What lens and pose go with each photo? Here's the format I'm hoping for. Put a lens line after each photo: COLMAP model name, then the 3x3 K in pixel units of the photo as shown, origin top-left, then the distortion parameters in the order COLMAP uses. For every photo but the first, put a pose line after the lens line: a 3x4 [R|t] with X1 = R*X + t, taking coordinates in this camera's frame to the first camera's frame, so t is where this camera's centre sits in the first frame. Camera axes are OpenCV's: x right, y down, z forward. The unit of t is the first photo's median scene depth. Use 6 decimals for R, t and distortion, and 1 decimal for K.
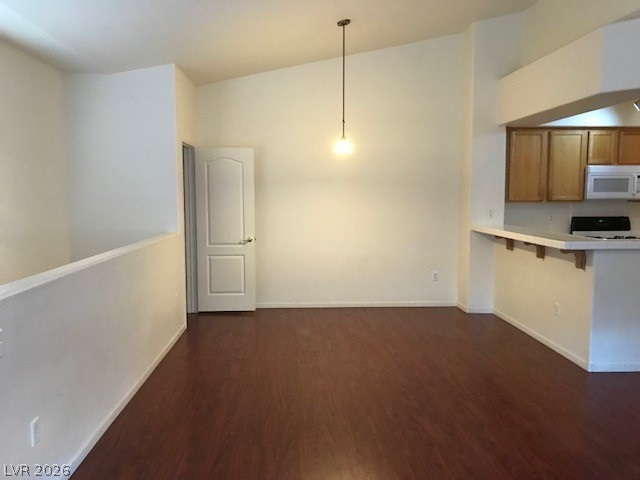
lens RADIAL K [[527.6, 0, 320.0], [0, 527.6, 240.0], [0, 0, 1]] dist [0.008429, 0.007440]
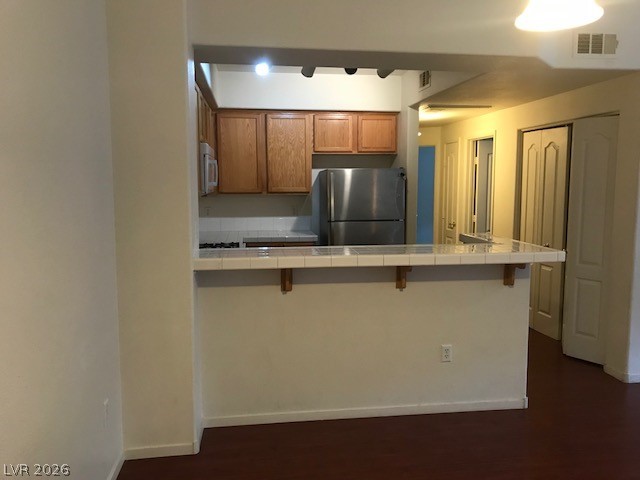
lens RADIAL K [[527.6, 0, 320.0], [0, 527.6, 240.0], [0, 0, 1]] dist [0.008429, 0.007440]
pose [[-0.082909, -0.108512, 0.990632, -0.158766], [0.088777, 0.989298, 0.115796, -0.085087], [-0.992595, 0.097546, -0.072388, 0.920557]]
